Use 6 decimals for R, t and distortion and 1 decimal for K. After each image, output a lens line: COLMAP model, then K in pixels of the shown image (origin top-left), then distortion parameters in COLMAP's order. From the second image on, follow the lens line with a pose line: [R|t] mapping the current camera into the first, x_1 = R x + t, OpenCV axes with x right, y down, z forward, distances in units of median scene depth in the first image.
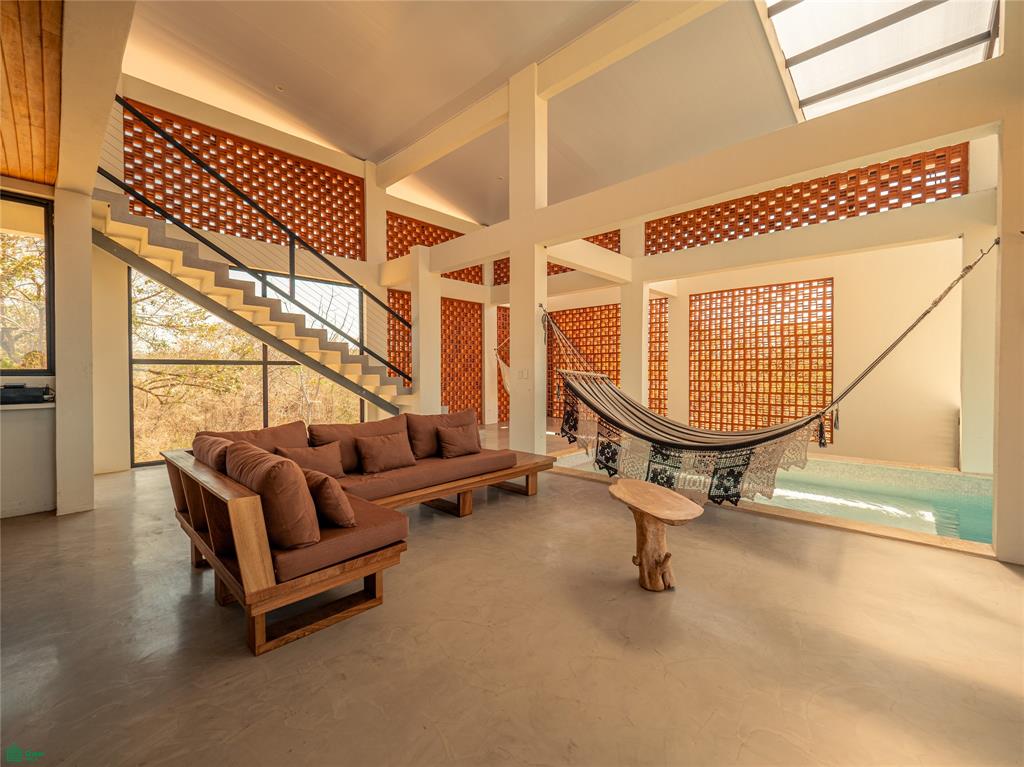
lens RADIAL K [[434.2, 0, 512.0], [0, 434.2, 383.5], [0, 0, 1]] dist [-0.007608, -0.000265]
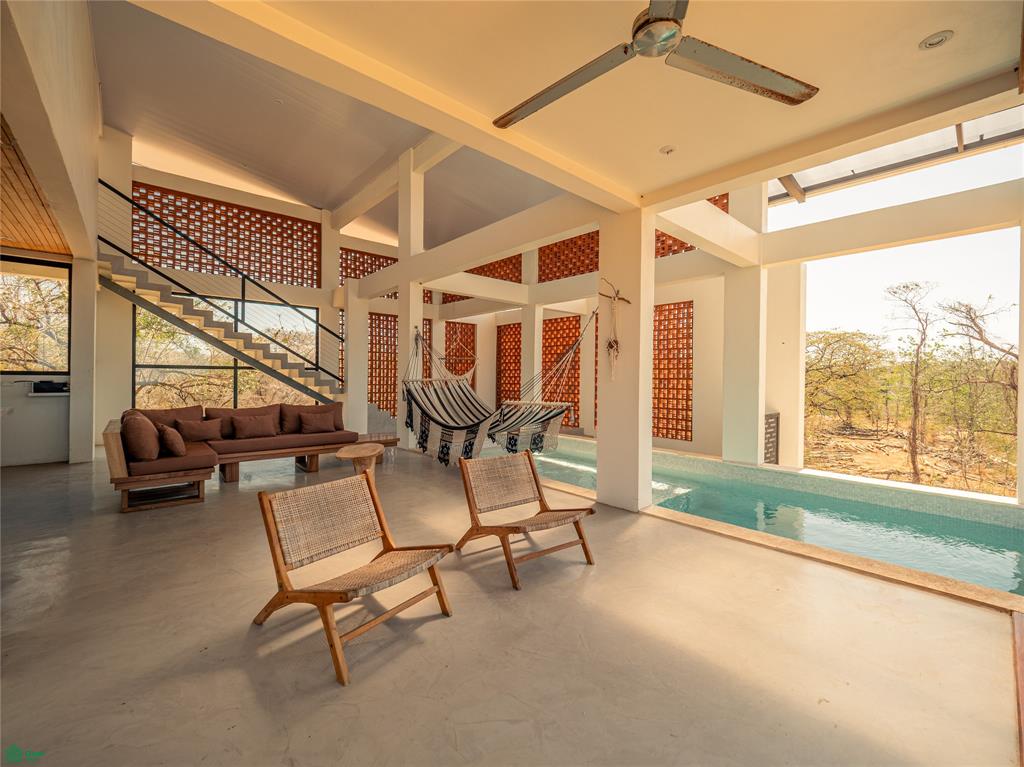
lens RADIAL K [[434.2, 0, 512.0], [0, 434.2, 383.5], [0, 0, 1]] dist [-0.007608, -0.000265]
pose [[0.995922, 0.014821, -0.088991, 0.455806], [-0.015831, 0.999818, -0.010663, 0.001717], [0.088816, 0.012028, 0.995975, -0.284005]]
